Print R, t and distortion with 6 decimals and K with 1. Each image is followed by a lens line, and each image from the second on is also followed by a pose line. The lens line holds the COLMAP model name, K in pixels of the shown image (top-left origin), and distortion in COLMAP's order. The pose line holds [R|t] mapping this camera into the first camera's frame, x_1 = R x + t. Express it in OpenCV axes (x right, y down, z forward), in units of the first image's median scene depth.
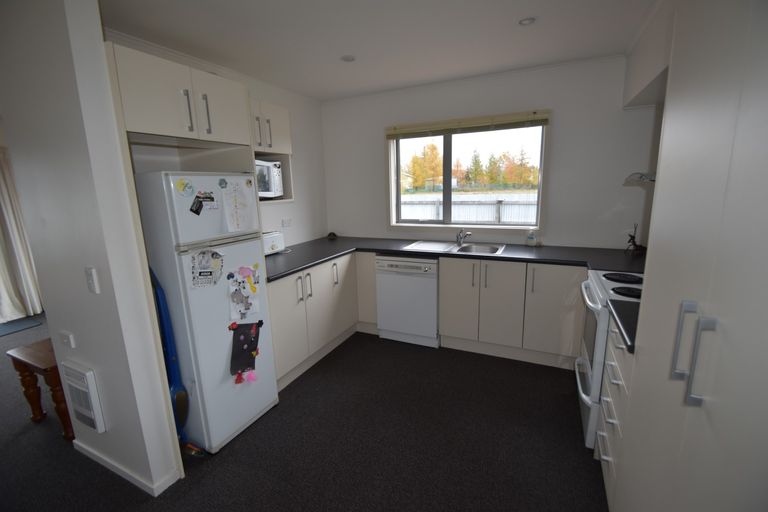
lens RADIAL K [[334.7, 0, 384.0], [0, 334.7, 256.0], [0, 0, 1]] dist [0.000652, 0.000029]
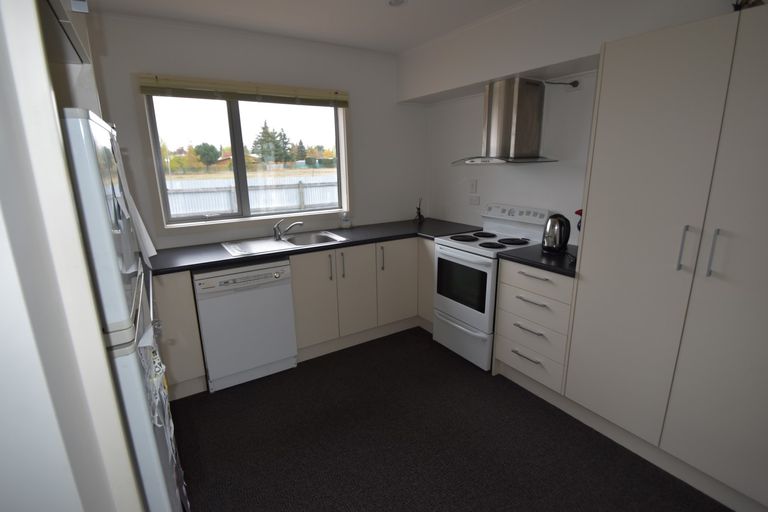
lens RADIAL K [[364.4, 0, 384.0], [0, 364.4, 256.0], [0, 0, 1]] dist [-0.049801, -0.000031]
pose [[0.518799, -0.188756, 0.833798, -0.410620], [0.172384, 0.978384, 0.114229, -0.052125], [-0.837336, 0.084471, 0.540123, 0.325402]]
